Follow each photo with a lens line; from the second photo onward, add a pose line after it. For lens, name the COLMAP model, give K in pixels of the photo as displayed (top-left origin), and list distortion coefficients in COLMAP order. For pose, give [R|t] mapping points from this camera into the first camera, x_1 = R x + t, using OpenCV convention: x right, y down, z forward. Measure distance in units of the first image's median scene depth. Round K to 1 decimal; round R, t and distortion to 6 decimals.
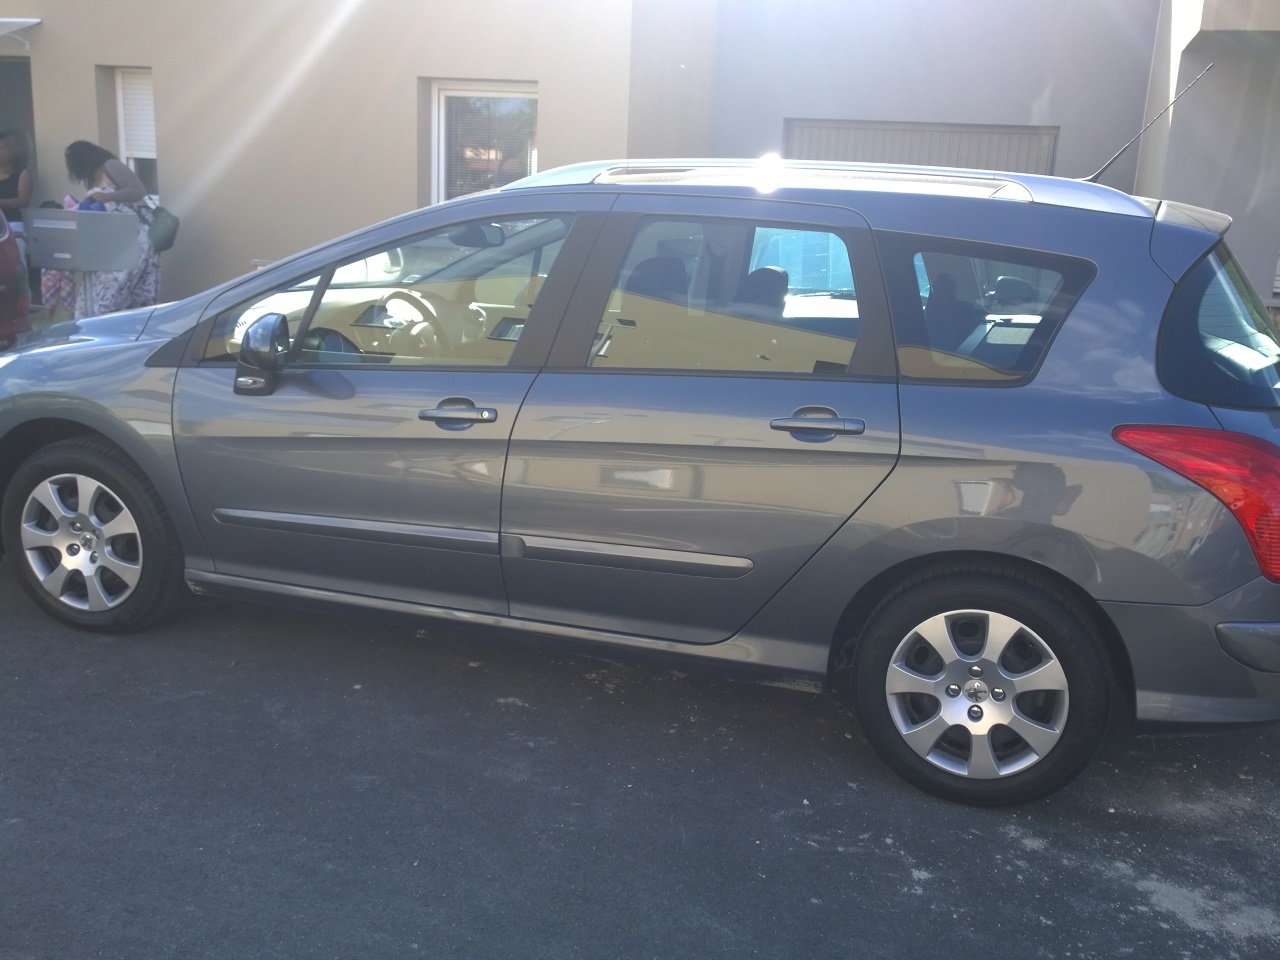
lens RADIAL K [[1206.1, 0, 653.3], [0, 1206.1, 485.9], [0, 0, 1]] dist [0.036783, 0.000000]
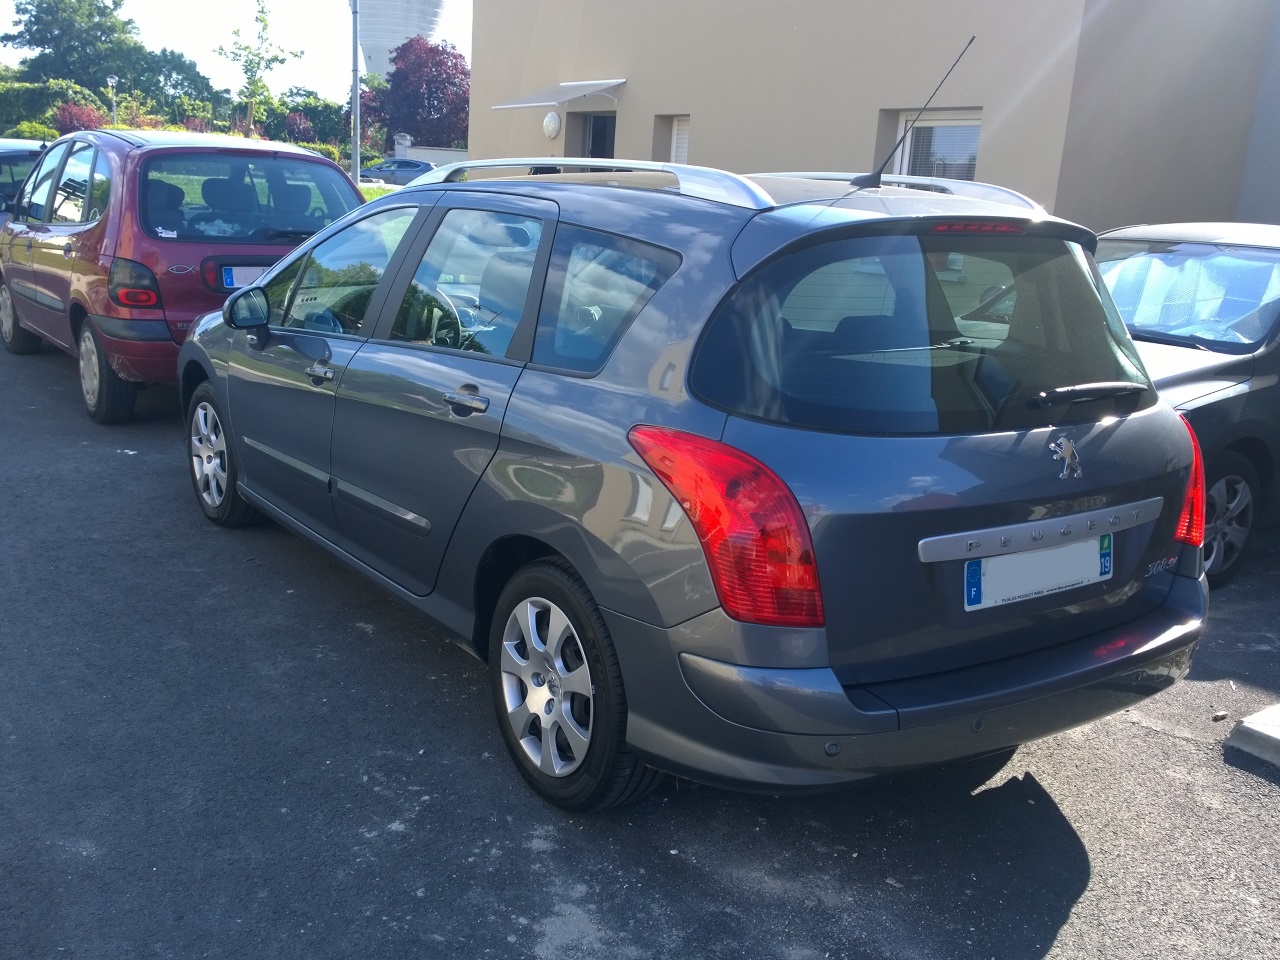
lens RADIAL K [[1206.1, 0, 629.3], [0, 1206.1, 481.1], [0, 0, 1]] dist [0.036783, 0.000000]
pose [[0.805955, 0.134774, -0.576430, 0.848811], [-0.157588, 0.987449, 0.010536, -0.013370], [0.570615, 0.082347, 0.817078, 0.215974]]
